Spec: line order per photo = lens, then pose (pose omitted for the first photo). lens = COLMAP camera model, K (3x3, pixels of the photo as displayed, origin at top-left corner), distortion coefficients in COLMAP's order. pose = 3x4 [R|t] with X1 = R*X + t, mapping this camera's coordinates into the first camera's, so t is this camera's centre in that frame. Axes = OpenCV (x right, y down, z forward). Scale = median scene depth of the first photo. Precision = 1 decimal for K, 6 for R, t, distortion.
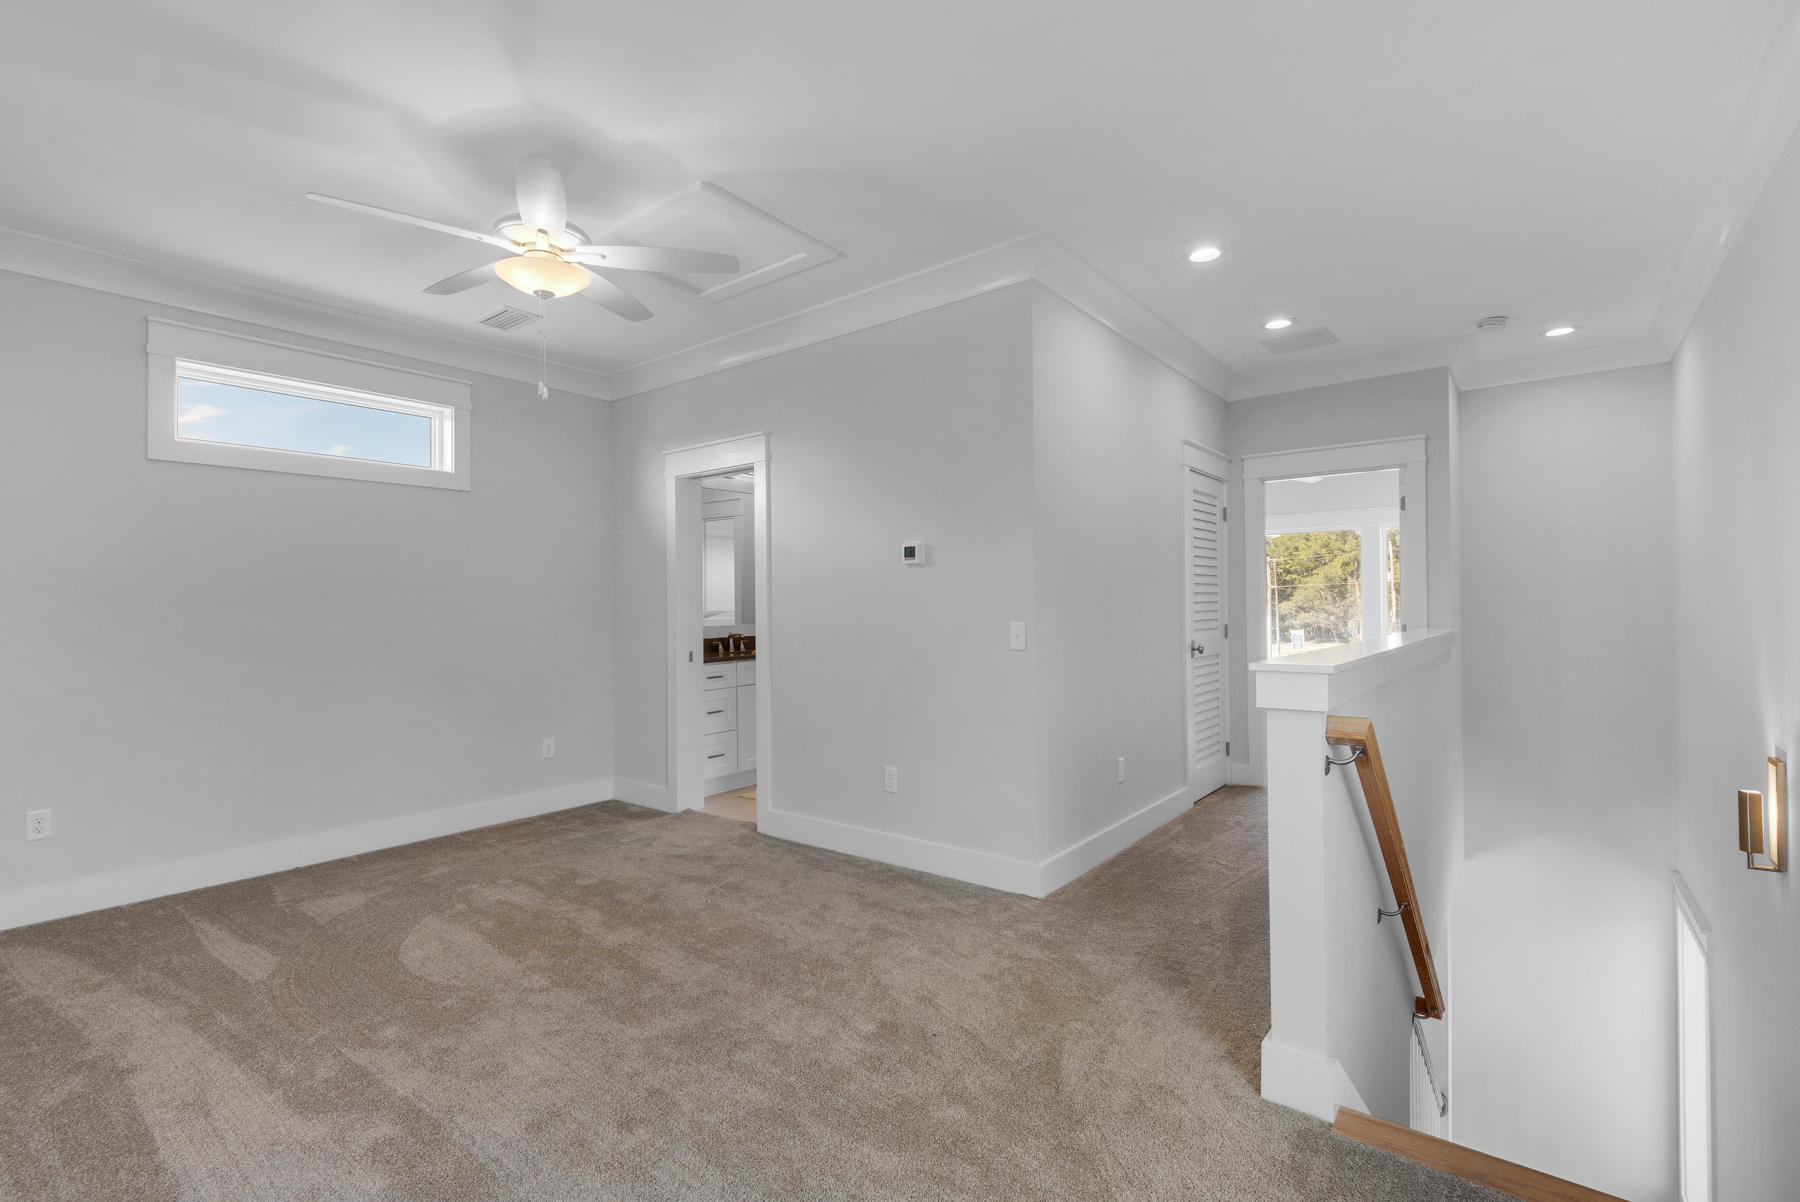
lens RADIAL K [[808.6, 0, 882.5], [0, 808.6, 602.4], [0, 0, 1]] dist [0.034319, -0.013493]
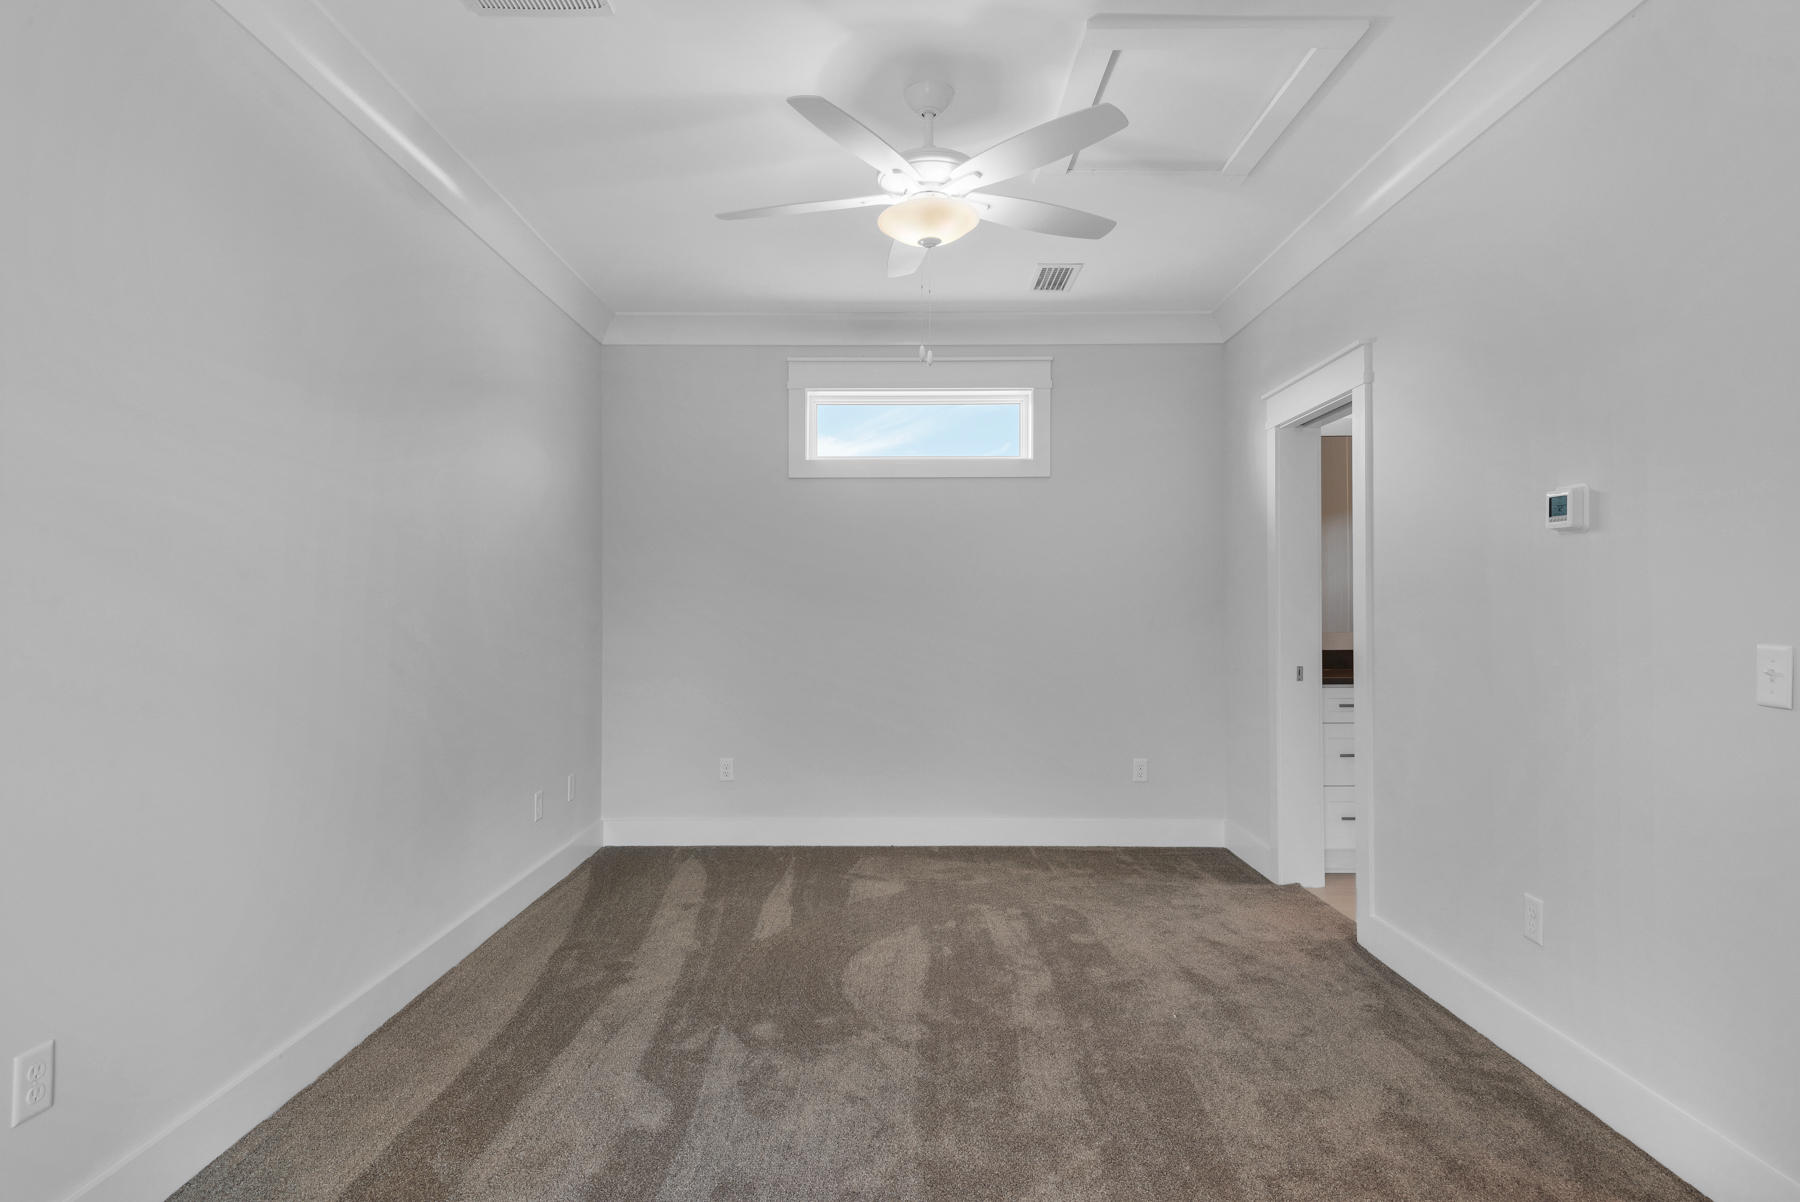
lens RADIAL K [[927.5, 0, 900.0], [0, 927.5, 601.0], [0, 0, 1]] dist [0.056834, -0.040024]
pose [[0.626785, 0.004237, -0.779181, 0.261956], [-0.000383, 0.999987, 0.005130, -0.002585], [0.779192, -0.002917, 0.626778, 0.274826]]
